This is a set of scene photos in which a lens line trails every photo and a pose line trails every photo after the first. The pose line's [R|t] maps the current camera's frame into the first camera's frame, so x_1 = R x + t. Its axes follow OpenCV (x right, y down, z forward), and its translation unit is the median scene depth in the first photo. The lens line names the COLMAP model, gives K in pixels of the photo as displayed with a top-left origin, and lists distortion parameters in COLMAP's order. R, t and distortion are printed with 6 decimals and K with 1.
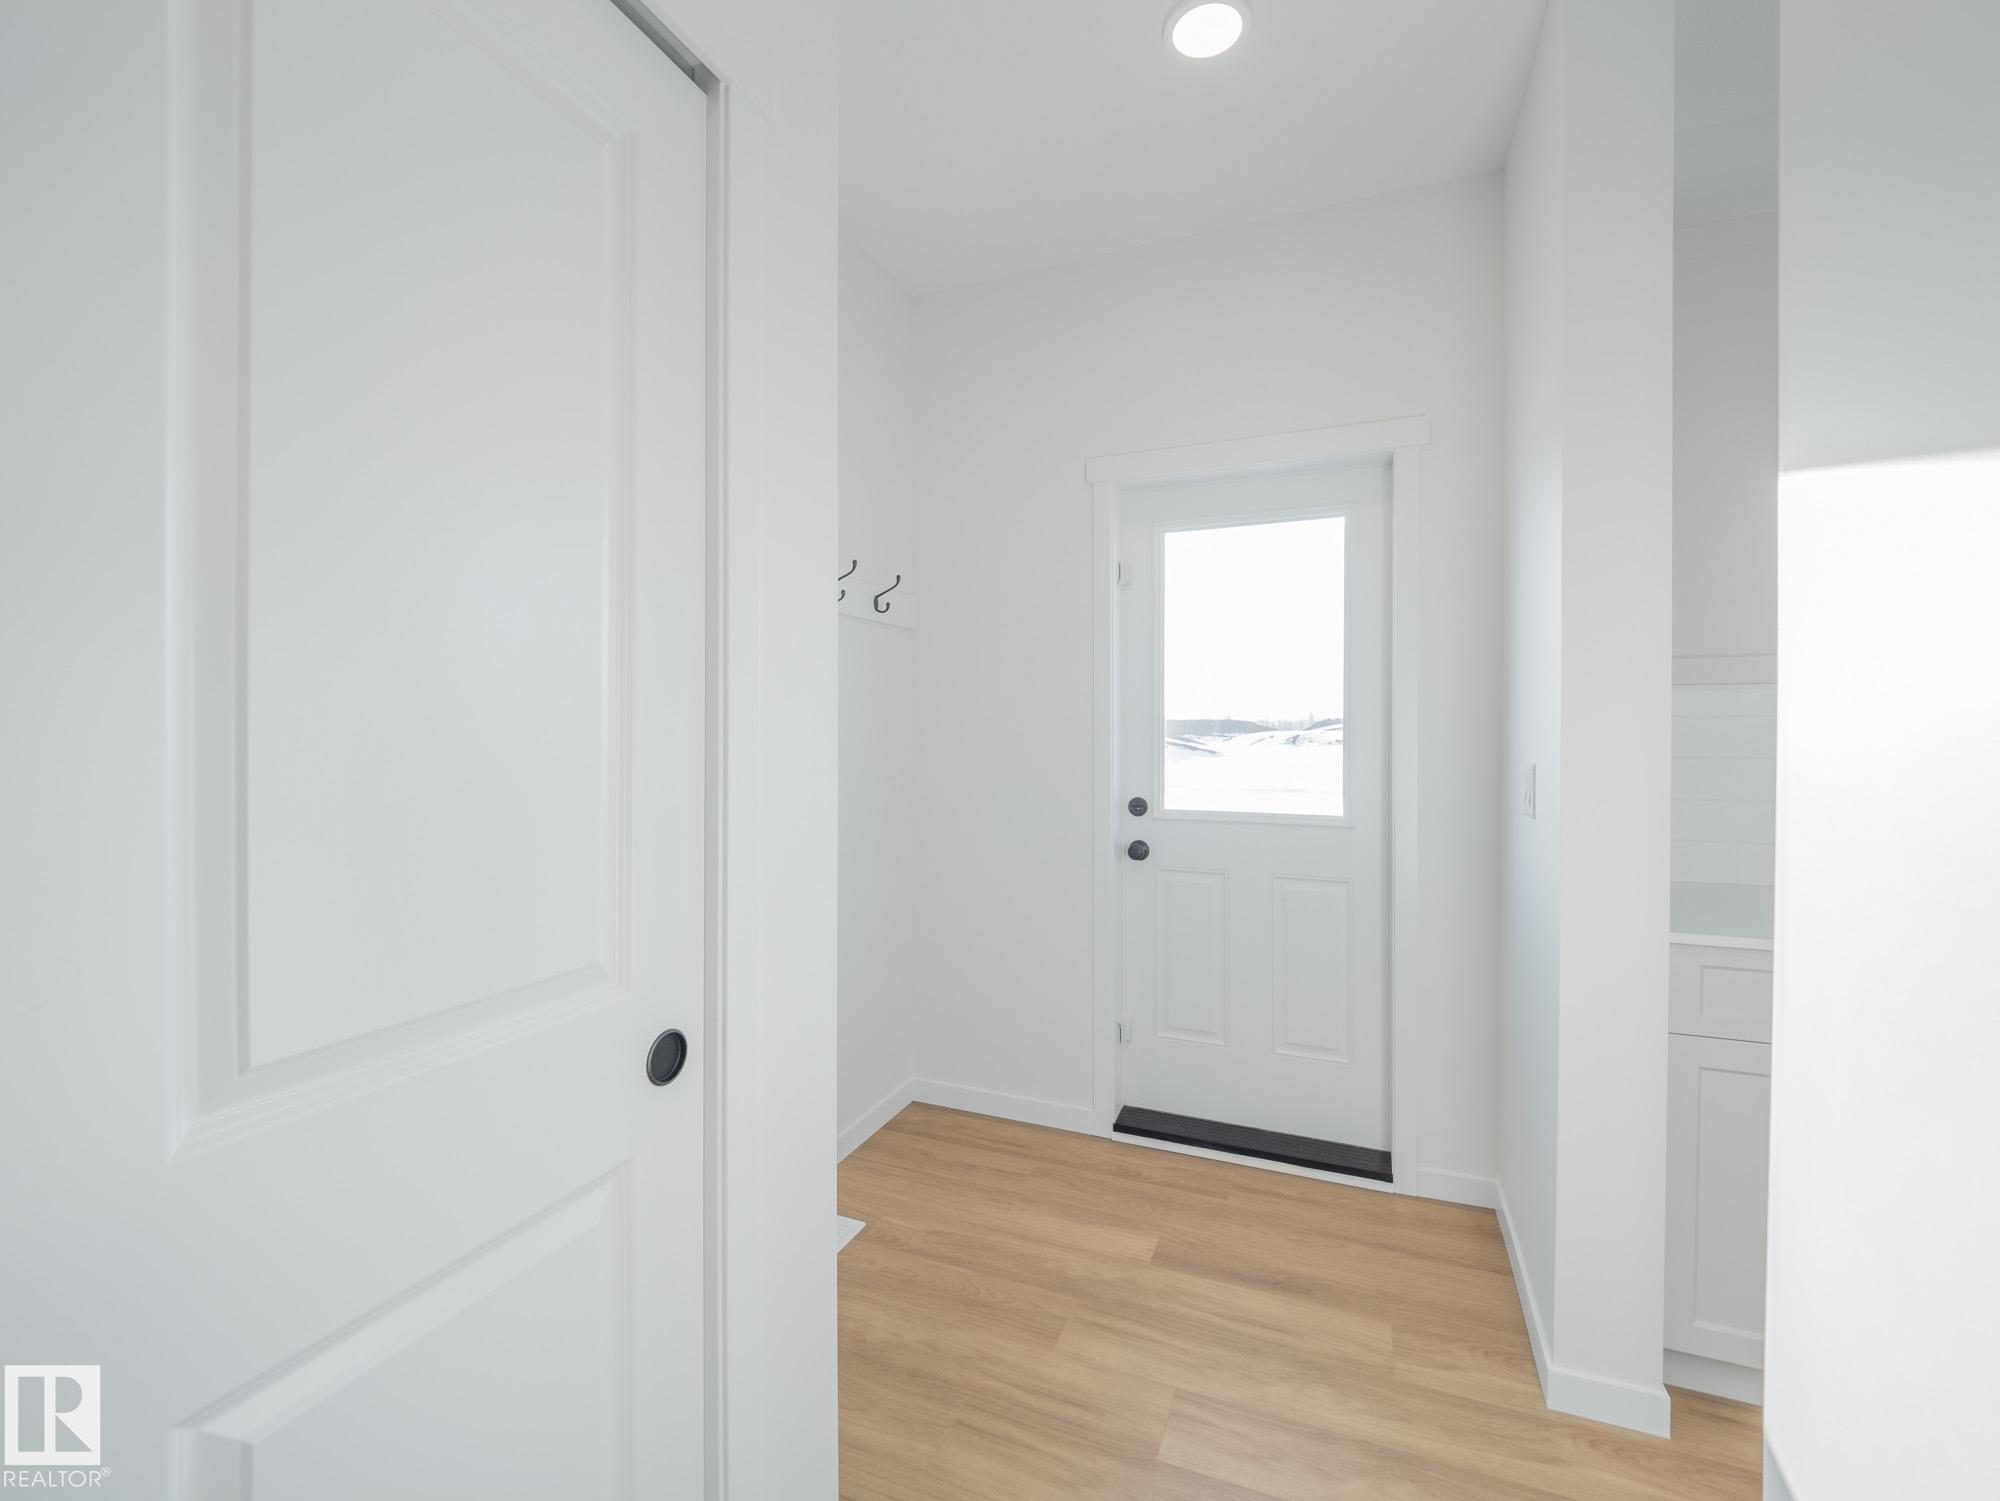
lens RADIAL K [[825.0, 0, 1001.7], [0, 825.0, 735.7], [0, 0, 1]] dist [-0.011057, -0.000137]
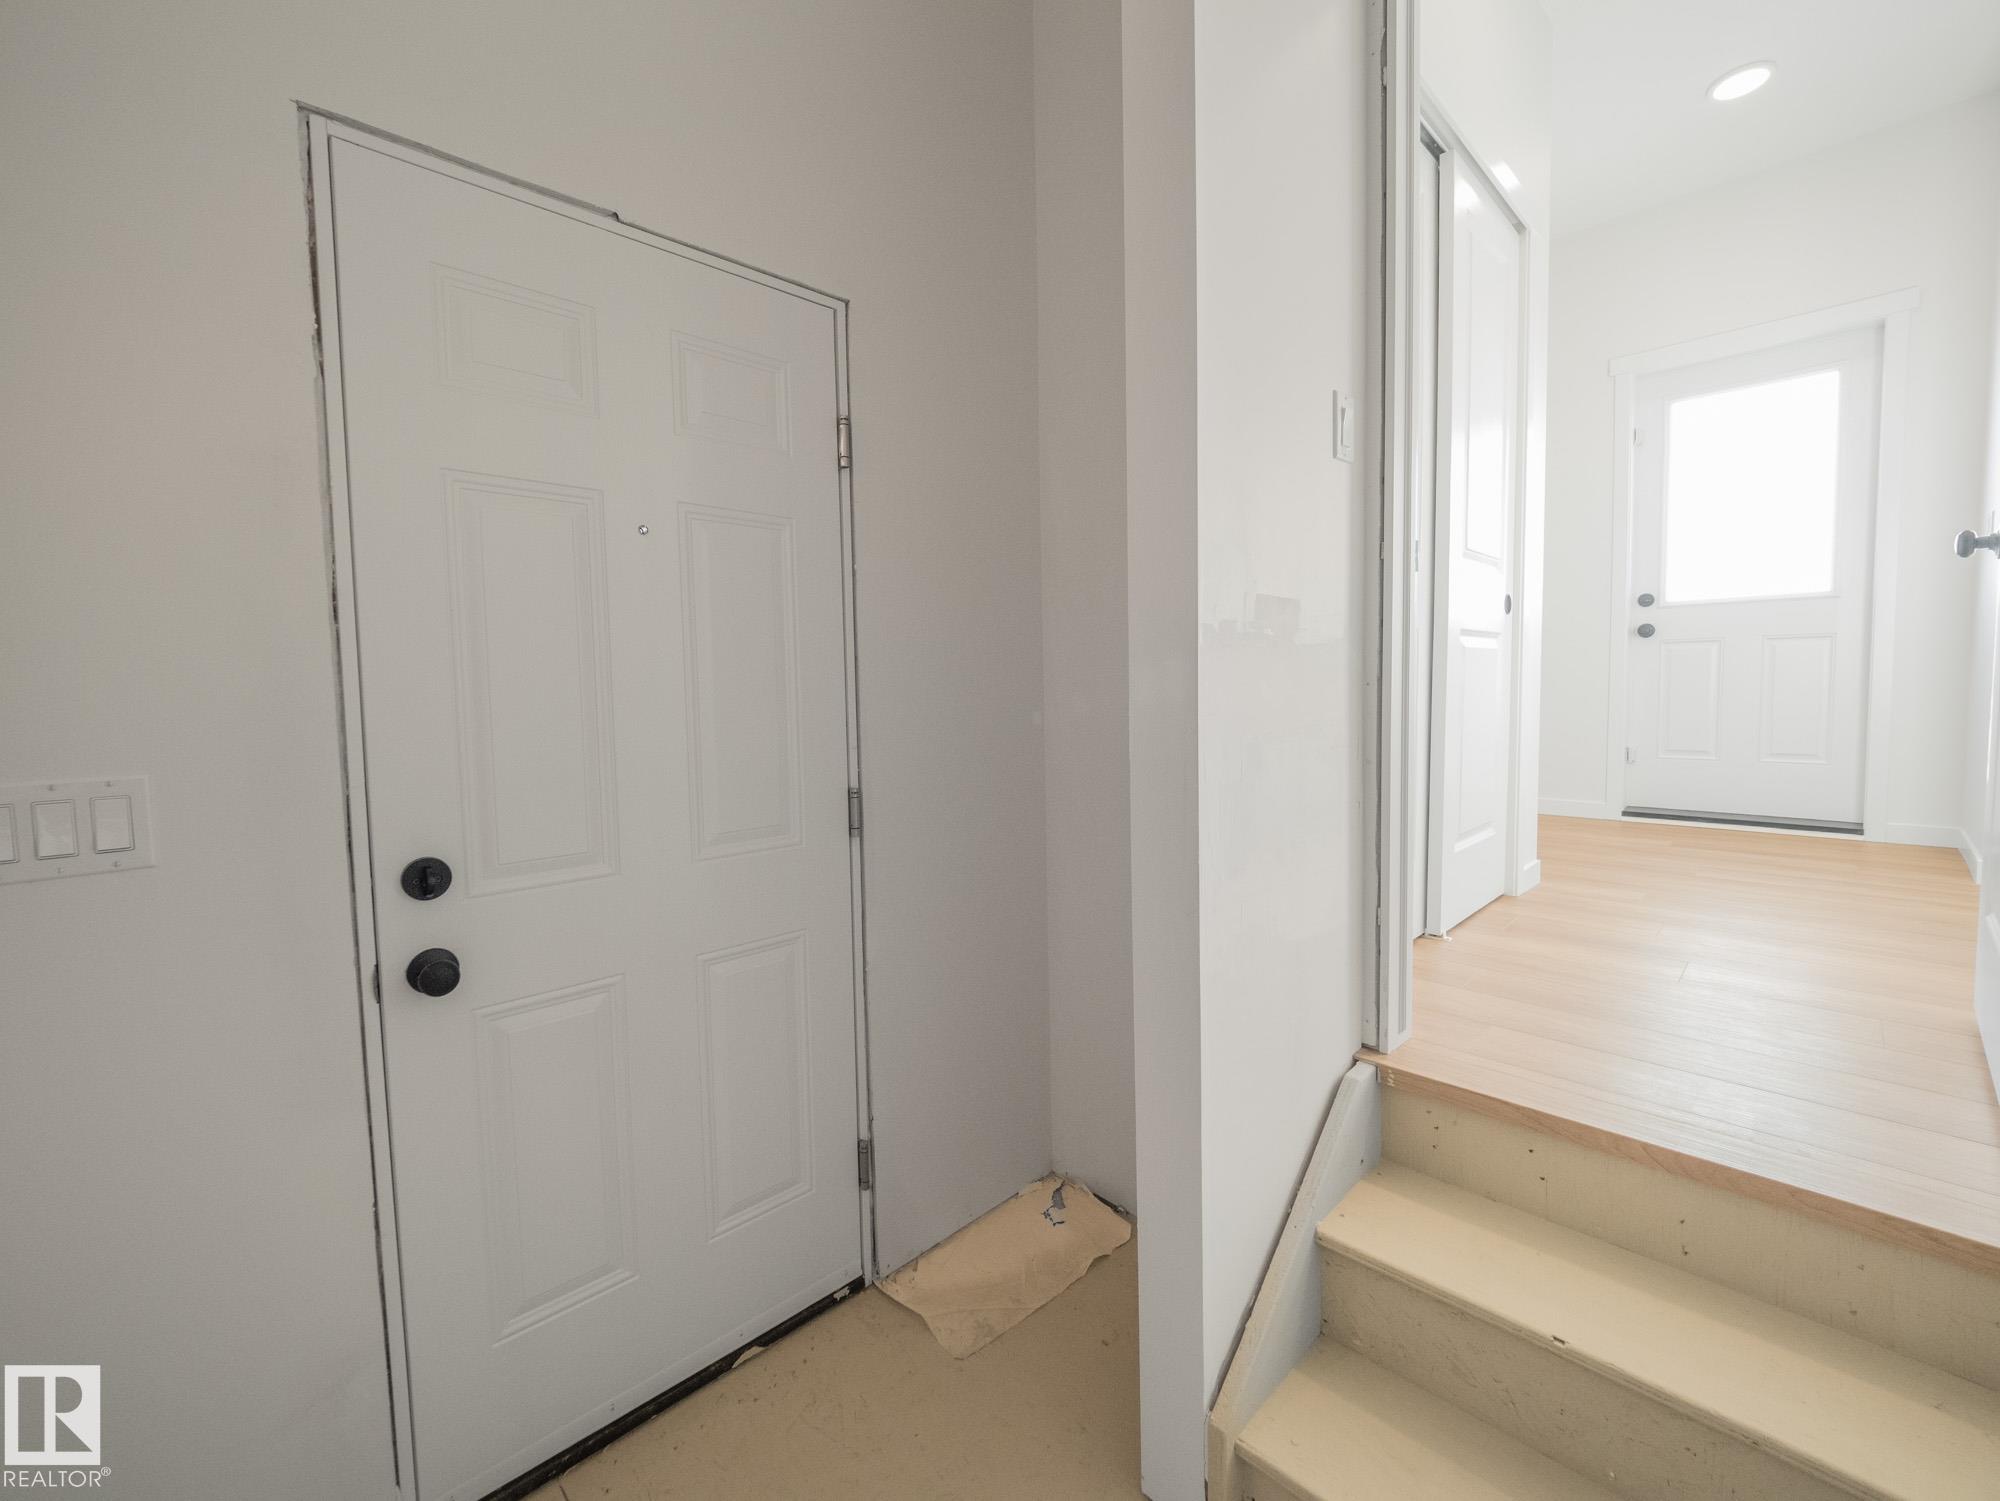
lens RADIAL K [[825.0, 0, 1001.7], [0, 825.0, 735.7], [0, 0, 1]] dist [-0.011057, -0.000137]
pose [[0.917799, 0.012909, -0.396836, -0.315974], [0.007684, 0.998707, 0.050259, 0.258280], [0.396972, -0.049177, 0.916512, -0.817005]]
